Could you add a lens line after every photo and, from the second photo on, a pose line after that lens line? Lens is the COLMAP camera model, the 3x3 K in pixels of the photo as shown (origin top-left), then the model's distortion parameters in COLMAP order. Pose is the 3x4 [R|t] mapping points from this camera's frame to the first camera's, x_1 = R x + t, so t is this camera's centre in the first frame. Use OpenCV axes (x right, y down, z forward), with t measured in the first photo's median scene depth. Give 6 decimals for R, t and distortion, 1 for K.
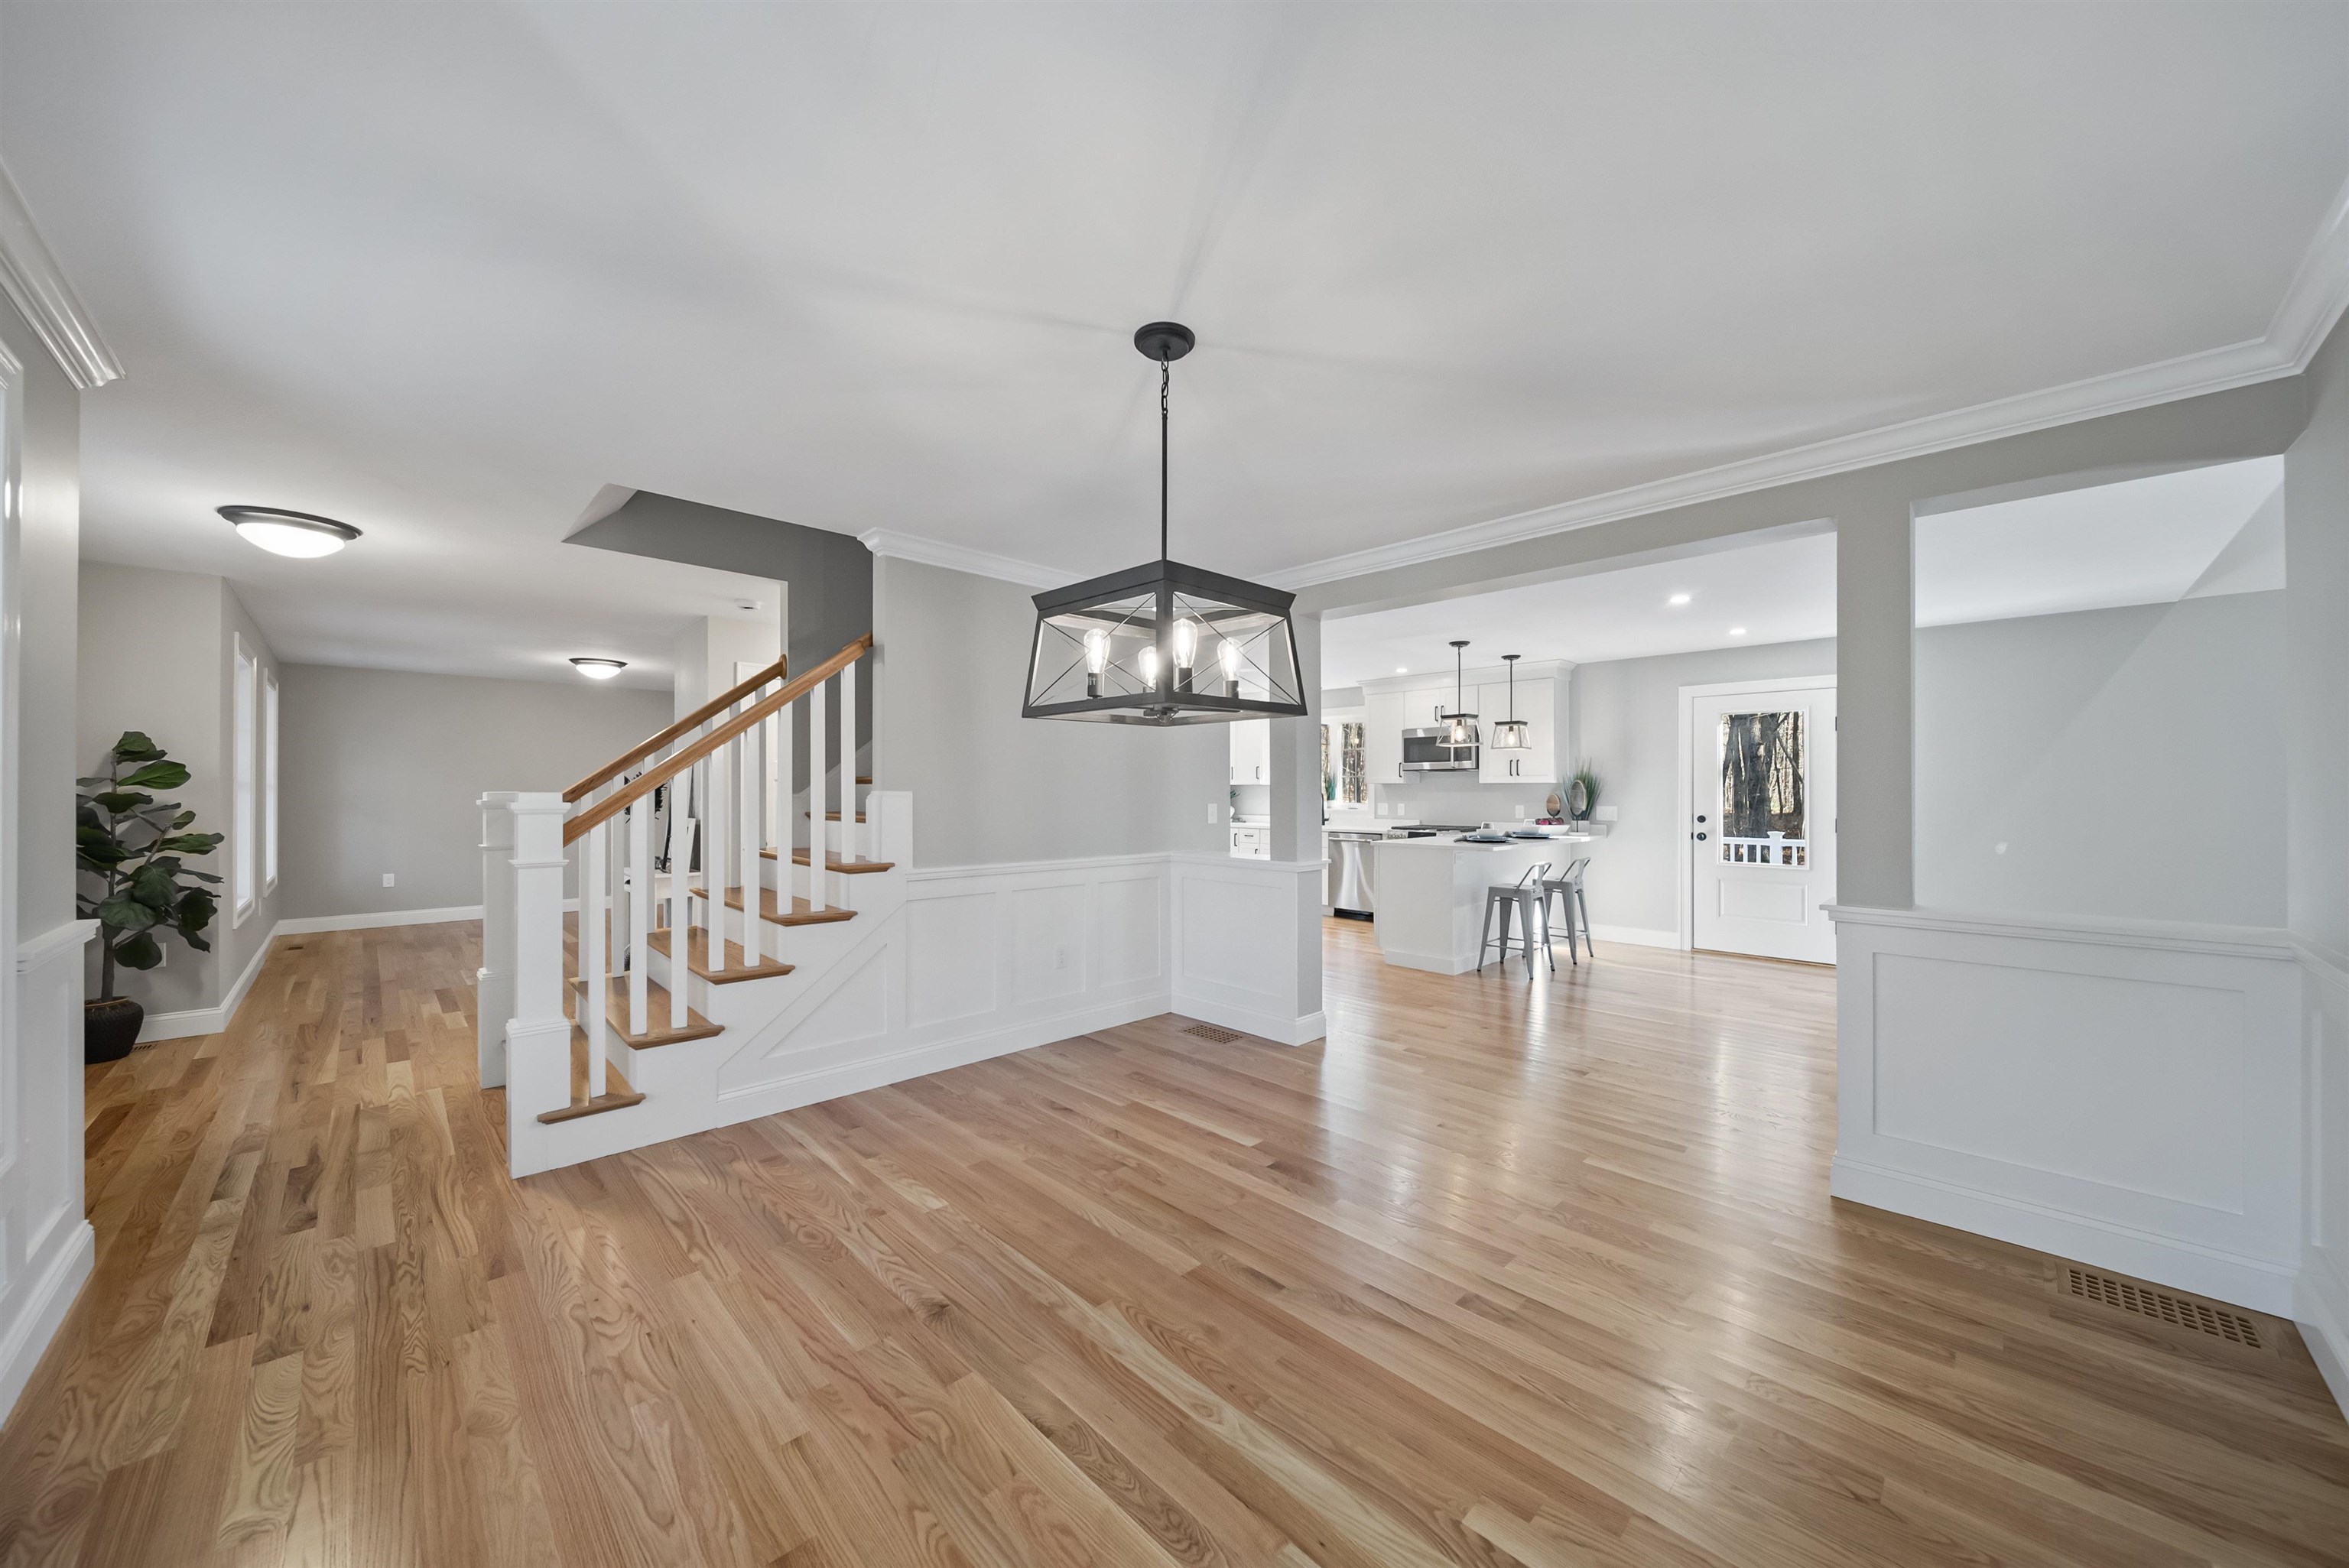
lens RADIAL K [[825.1, 0, 1177.7], [0, 825.1, 791.3], [0, 0, 1]] dist [0.001214, -0.000042]
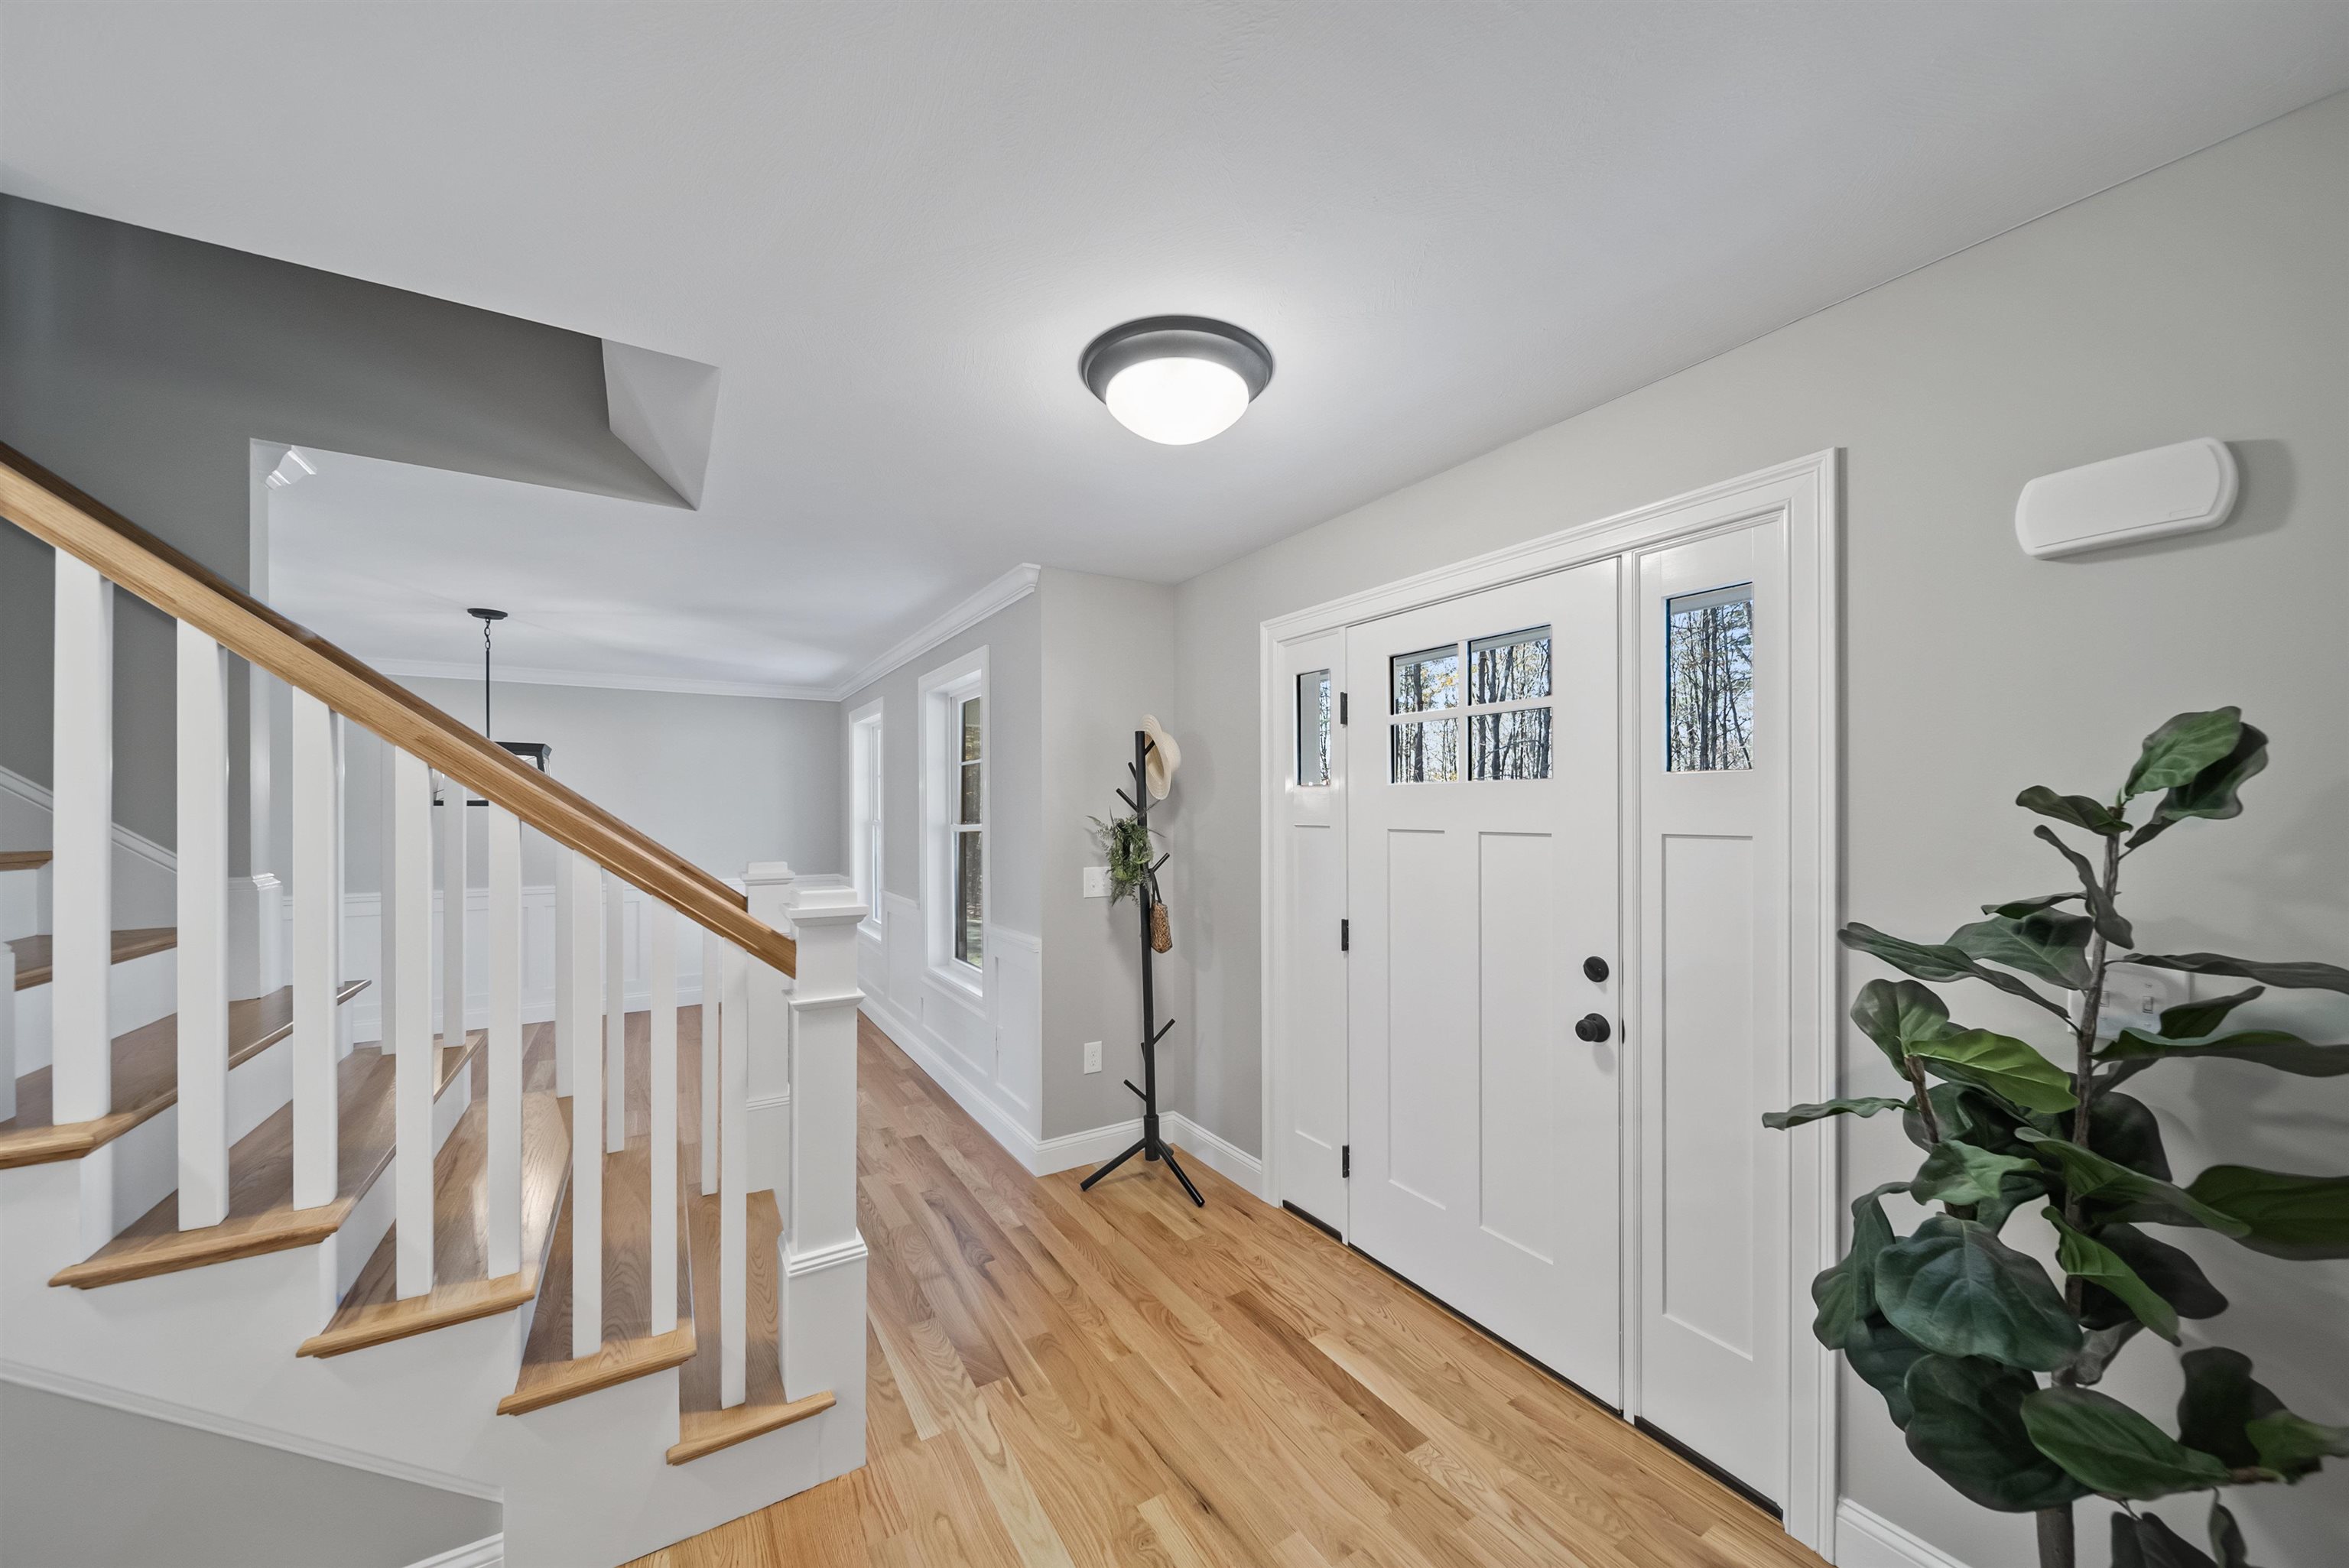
lens RADIAL K [[825.1, 0, 1172.0], [0, 825.1, 801.6], [0, 0, 1]] dist [0.001214, -0.000042]
pose [[-0.977531, 0.003507, 0.210763, -1.172208], [0.001850, 0.999966, -0.008060, -0.047287], [-0.210784, -0.007489, -0.977504, 1.500128]]
